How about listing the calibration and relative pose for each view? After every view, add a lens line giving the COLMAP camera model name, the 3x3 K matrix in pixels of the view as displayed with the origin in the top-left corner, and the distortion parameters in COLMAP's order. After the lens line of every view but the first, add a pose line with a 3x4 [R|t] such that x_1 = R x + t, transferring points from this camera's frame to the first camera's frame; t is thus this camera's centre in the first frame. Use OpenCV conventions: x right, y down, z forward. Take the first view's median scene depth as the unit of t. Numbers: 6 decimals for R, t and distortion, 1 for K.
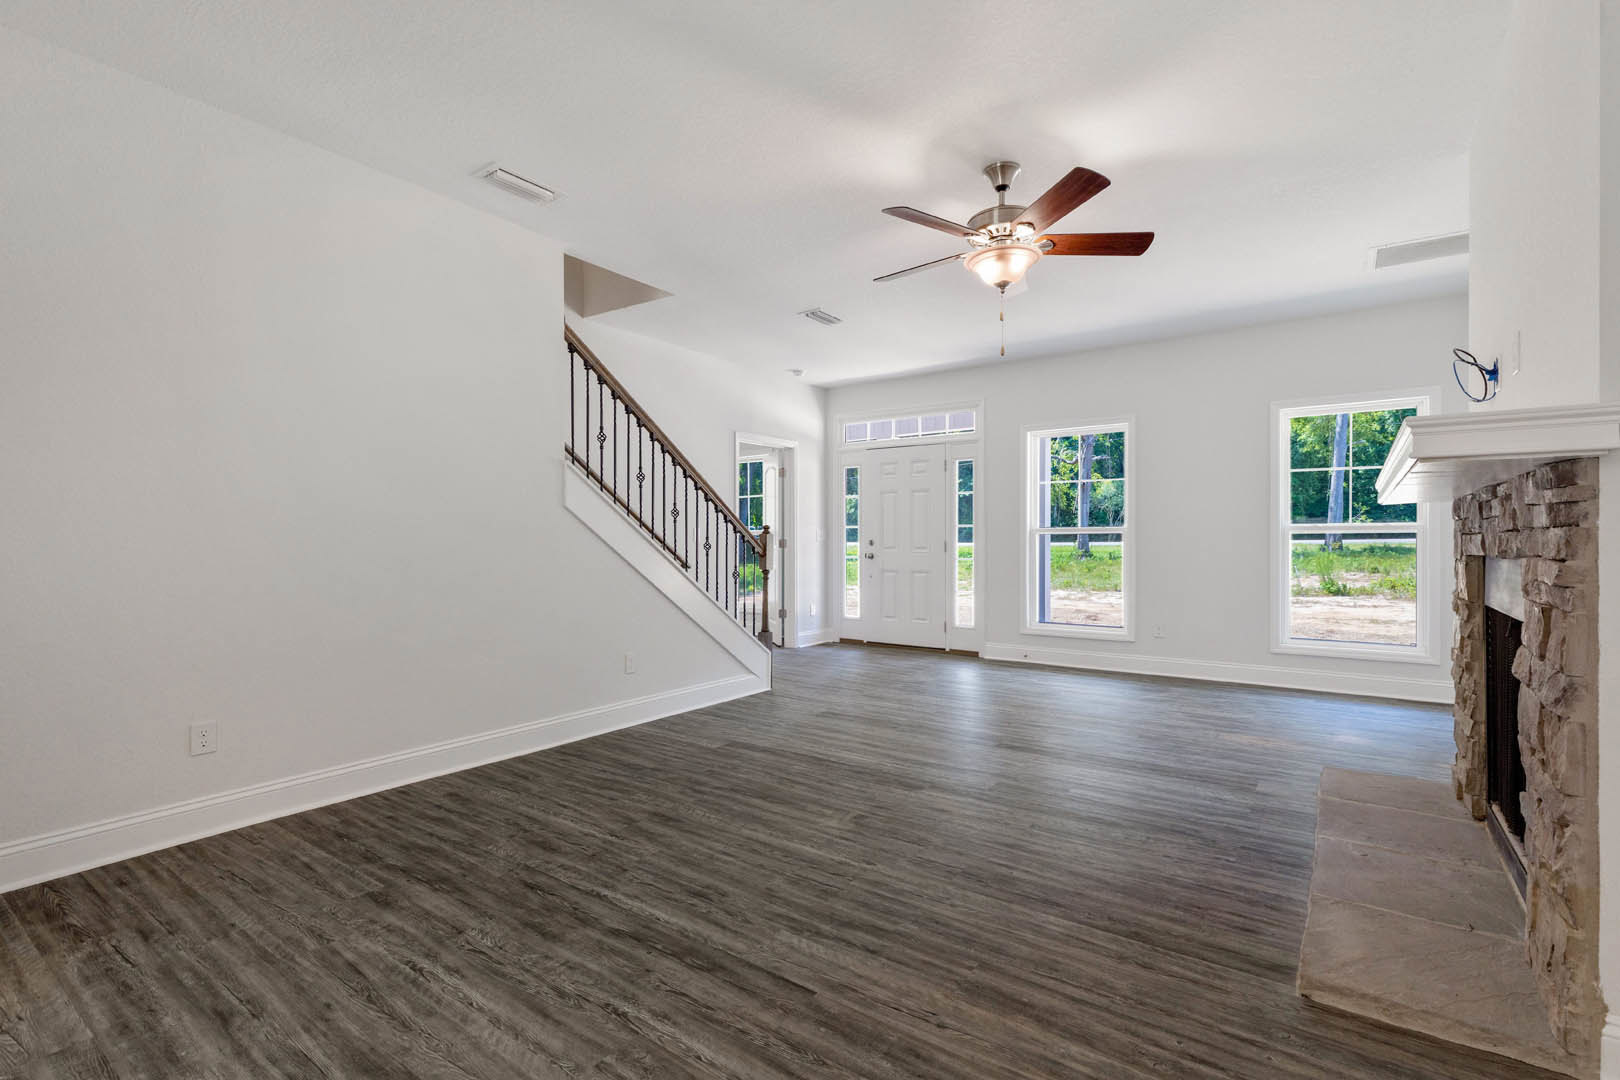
lens RADIAL K [[737.1, 0, 816.2], [0, 737.1, 541.8], [0, 0, 1]] dist [0.018928, 0.000069]
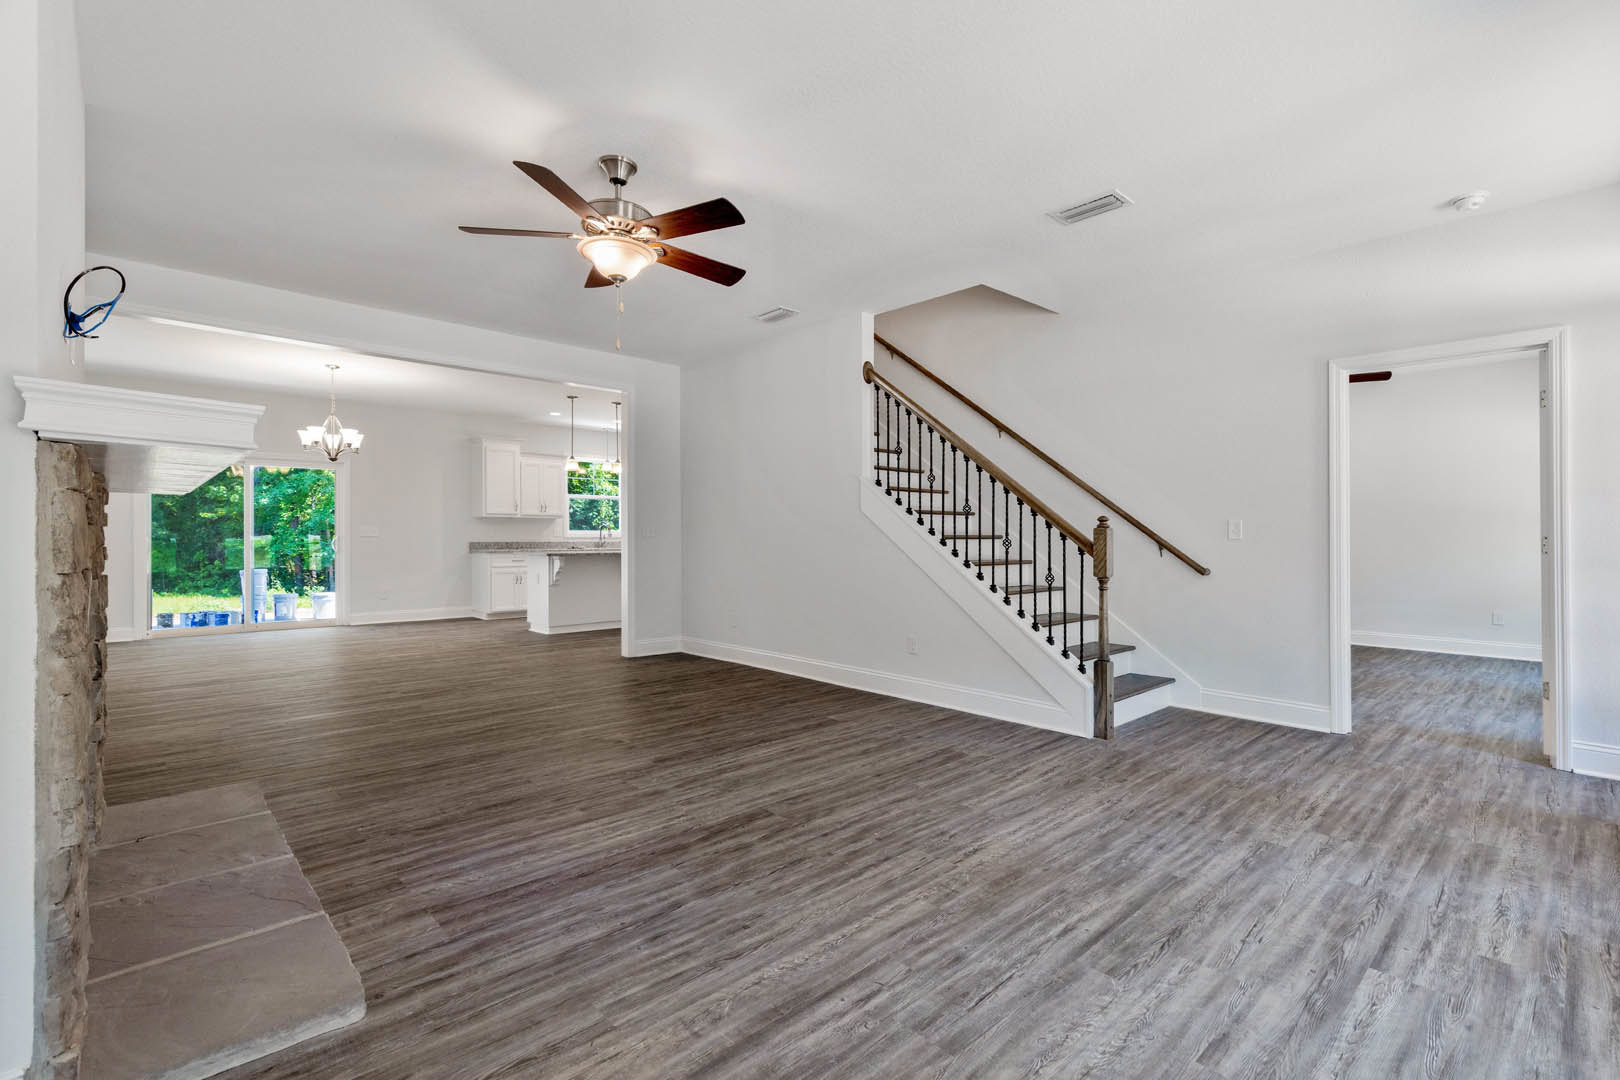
lens RADIAL K [[737.1, 0, 803.1], [0, 737.1, 539.1], [0, 0, 1]] dist [0.018928, 0.000069]
pose [[-0.210547, -0.001072, -0.977583, 1.100568], [-0.005993, 0.999982, 0.000194, 0.012834], [0.977565, 0.005899, -0.210549, 1.386459]]
